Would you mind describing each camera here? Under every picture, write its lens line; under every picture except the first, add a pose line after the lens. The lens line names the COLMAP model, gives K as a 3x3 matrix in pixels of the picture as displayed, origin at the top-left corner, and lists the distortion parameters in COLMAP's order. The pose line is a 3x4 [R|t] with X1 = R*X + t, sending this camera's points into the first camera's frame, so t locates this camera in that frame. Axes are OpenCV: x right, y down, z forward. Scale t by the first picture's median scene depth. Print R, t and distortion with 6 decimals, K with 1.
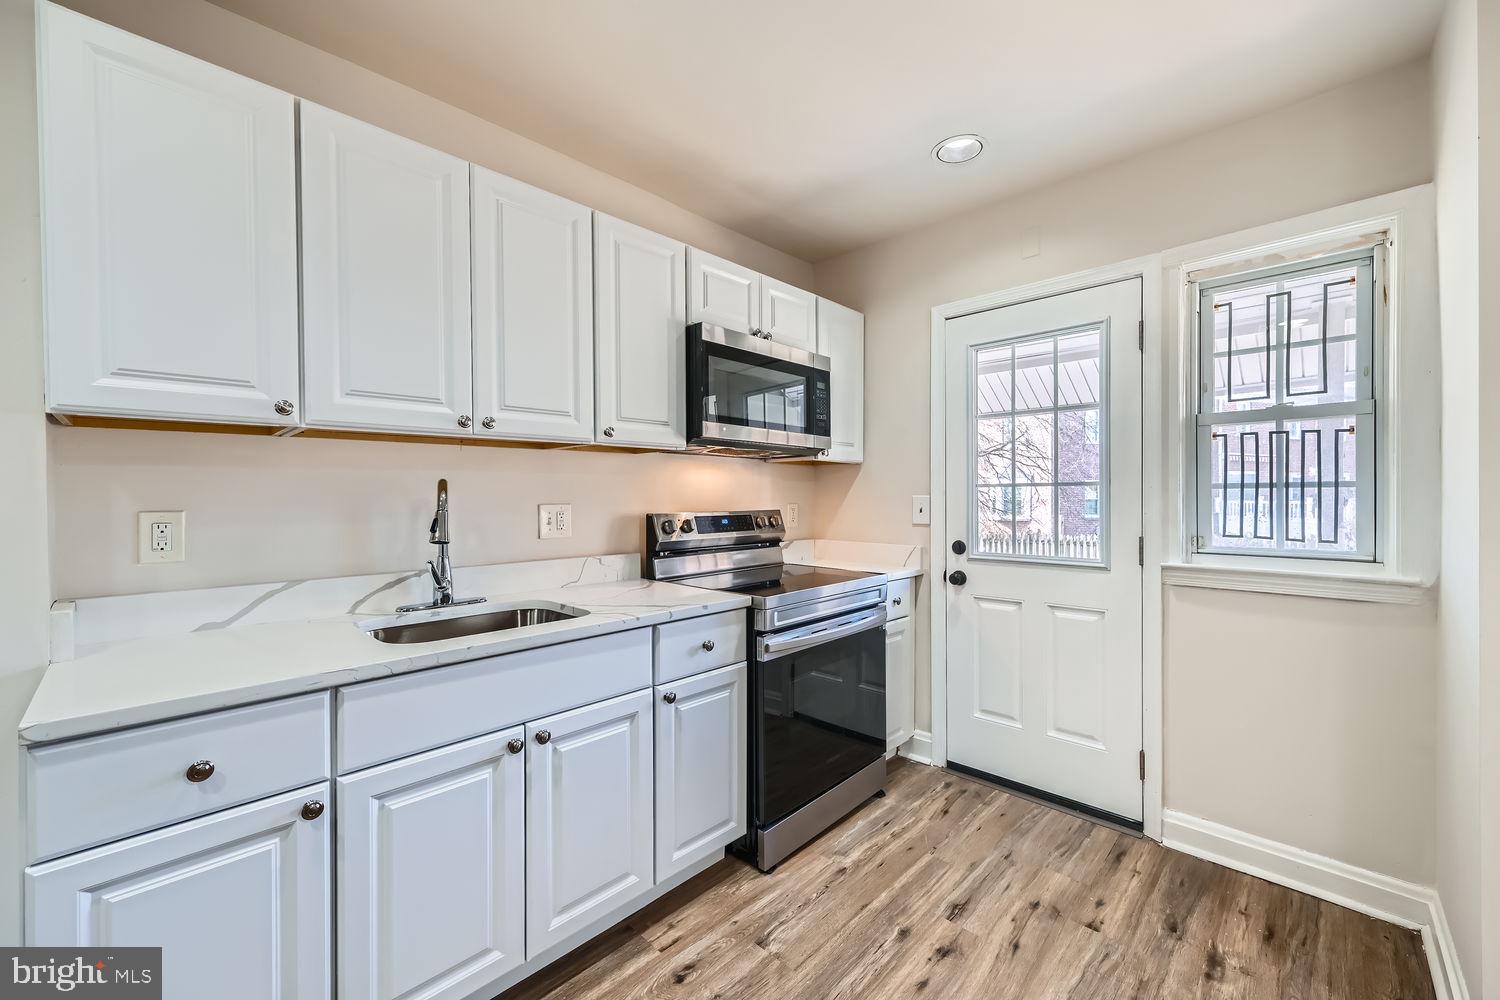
lens RADIAL K [[601.8, 0, 749.0], [0, 601.8, 500.9], [0, 0, 1]] dist [0.001631, 0.000404]
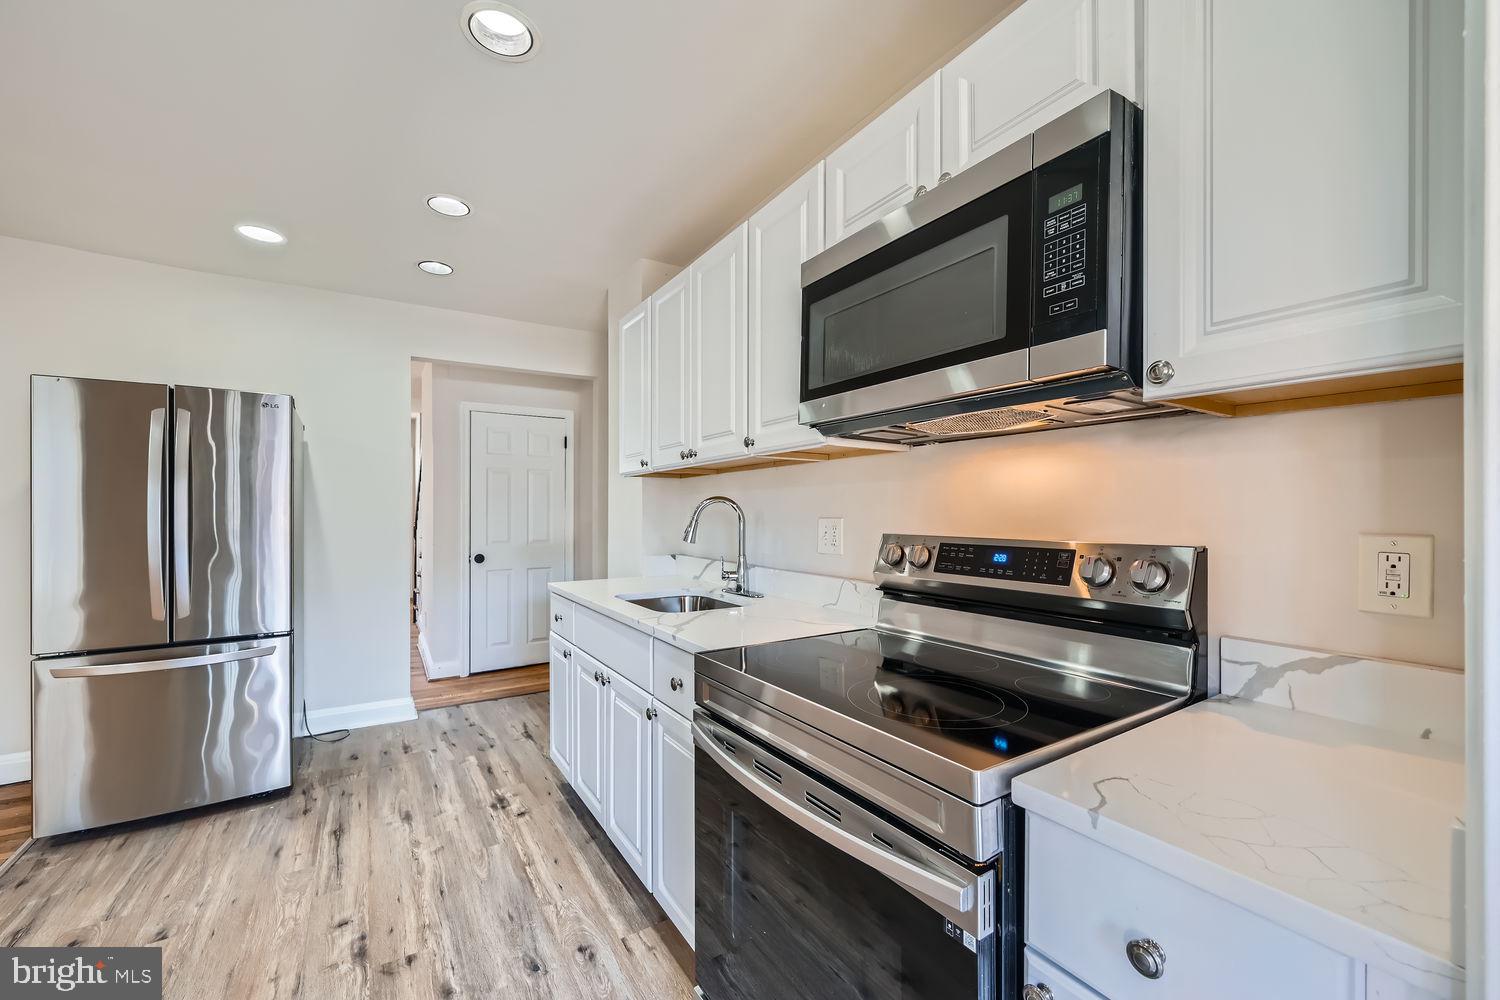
lens RADIAL K [[601.8, 0, 745.3], [0, 601.8, 514.0], [0, 0, 1]] dist [0.001631, 0.000404]
pose [[-0.241180, 0.002566, -0.970477, 0.640149], [-0.016605, 0.999839, 0.006771, -0.004410], [0.970338, 0.017748, -0.241098, 1.129126]]
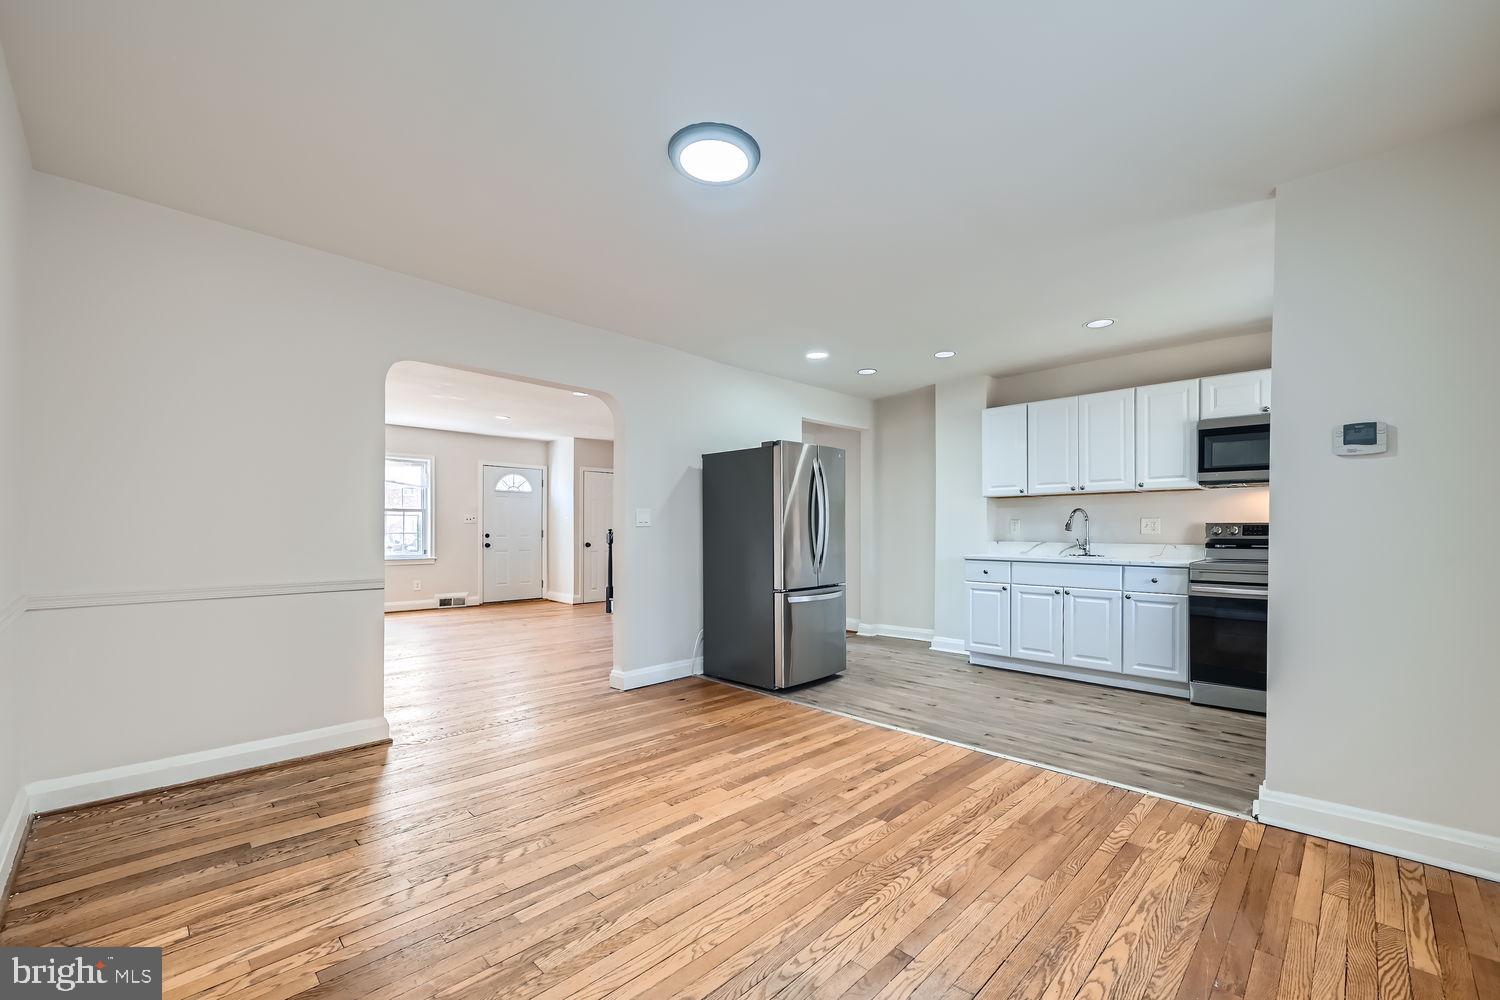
lens RADIAL K [[601.8, 0, 741.0], [0, 601.8, 533.4], [0, 0, 1]] dist [0.001631, 0.000404]
pose [[-0.024285, 0.007953, -0.999673, 1.887564], [-0.012112, 0.999893, 0.008249, 0.061511], [0.999632, 0.012309, -0.024186, -0.397975]]
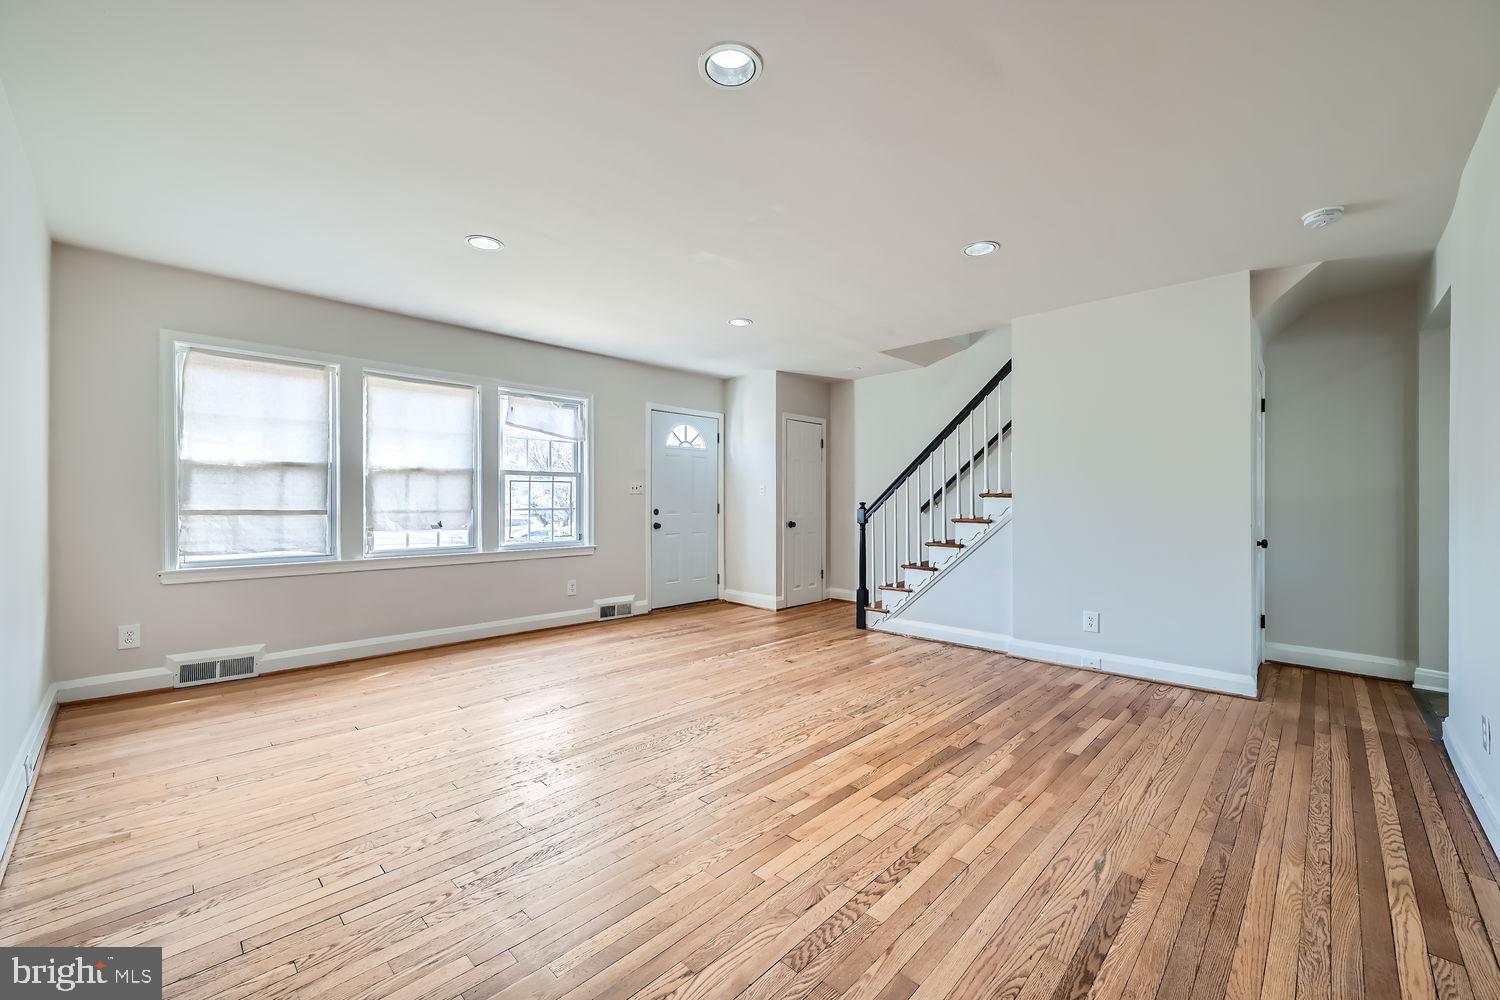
lens RADIAL K [[601.8, 0, 744.0], [0, 601.8, 497.7], [0, 0, 1]] dist [0.001631, 0.000404]
pose [[-0.022666, -0.001053, -0.999743, 0.596813], [-0.010544, 0.999944, -0.000814, 0.063930], [0.999687, 0.010523, -0.022676, -1.801734]]
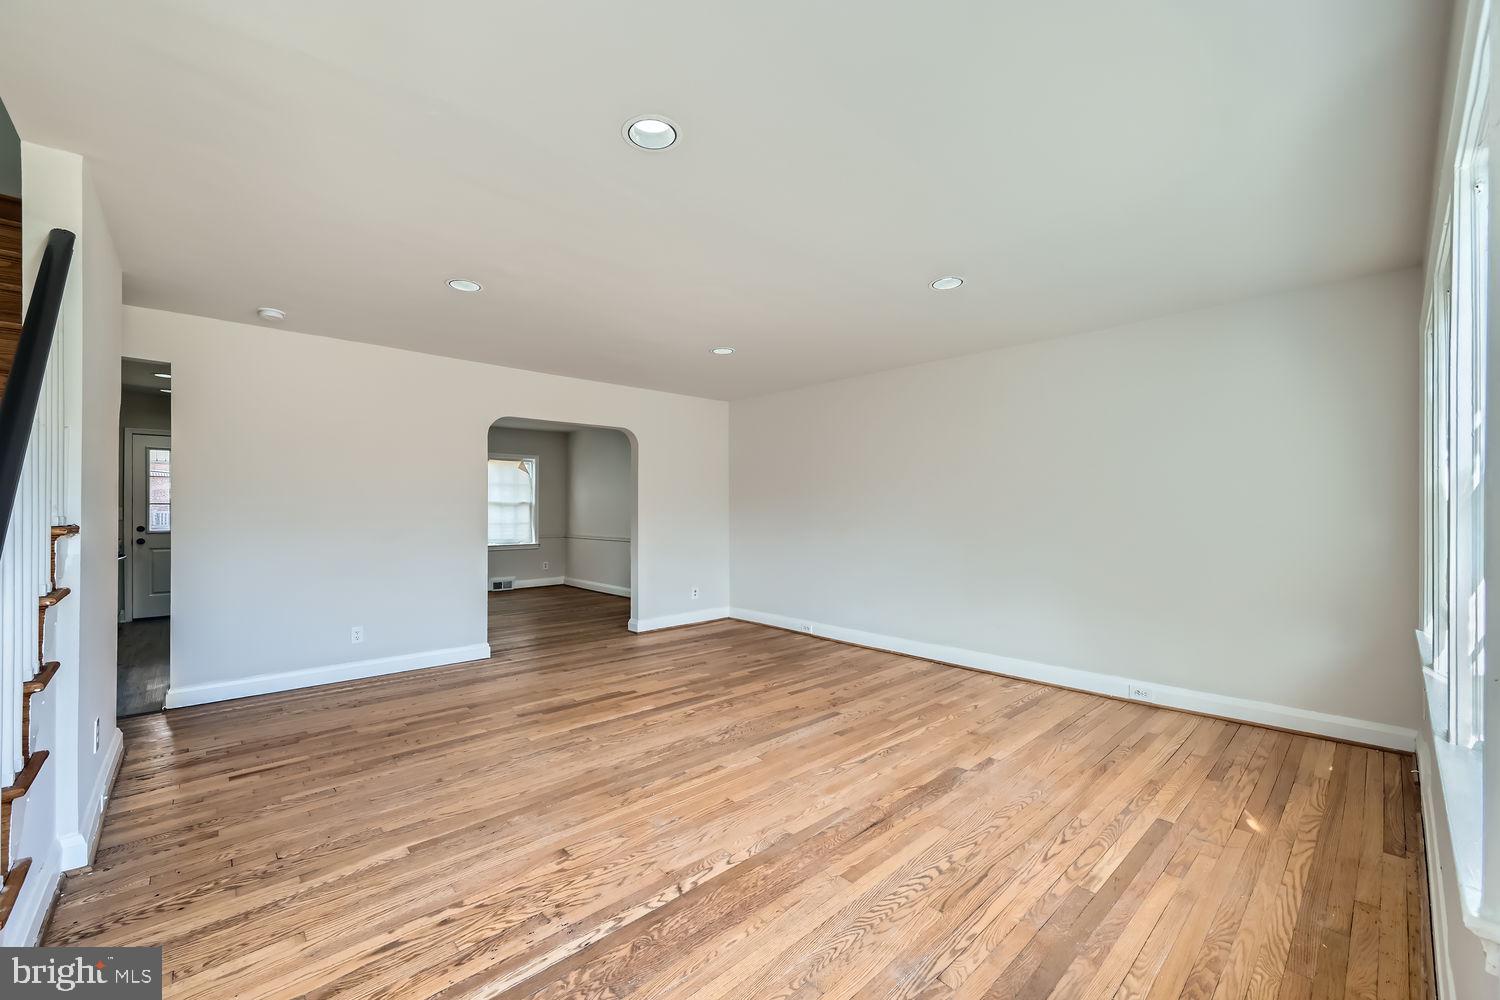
lens RADIAL K [[601.8, 0, 753.9], [0, 601.8, 509.5], [0, 0, 1]] dist [0.001631, 0.000404]
pose [[0.053586, 0.001252, 0.998562, -2.515152], [0.004027, 0.999991, -0.001470, 0.013430], [-0.998555, 0.004100, 0.053581, -2.081167]]
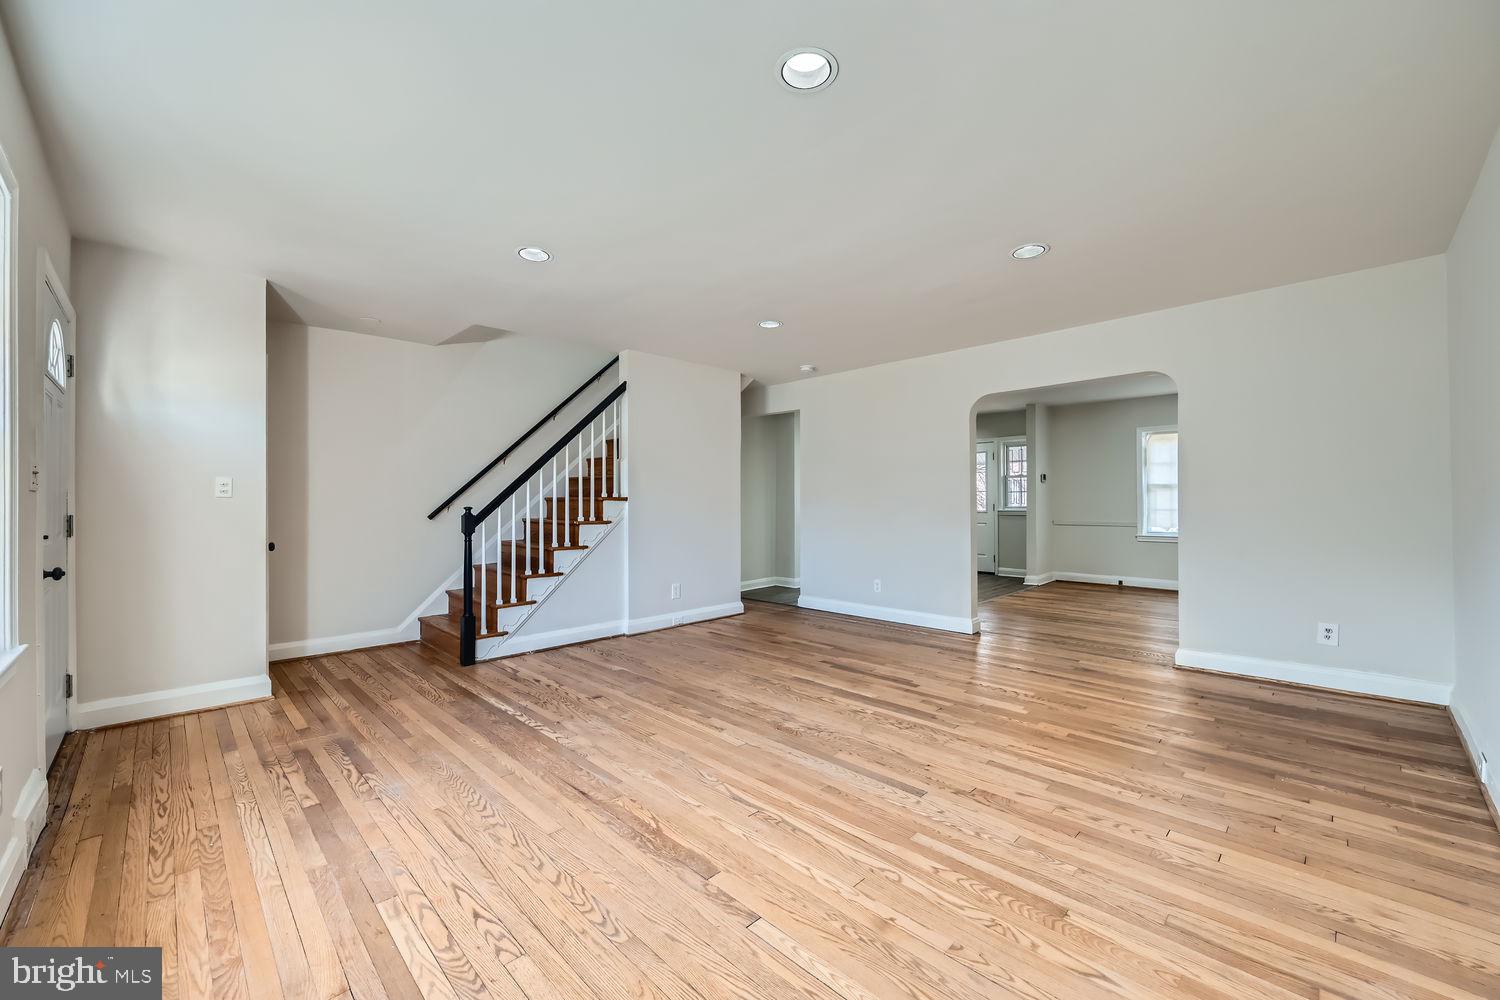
lens RADIAL K [[601.8, 0, 750.8], [0, 601.8, 499.8], [0, 0, 1]] dist [0.001631, 0.000404]
pose [[0.999563, -0.003545, -0.029358, -0.972165], [0.003188, 0.999920, -0.012201, 0.076979], [0.029399, 0.012102, 0.999494, -3.404596]]
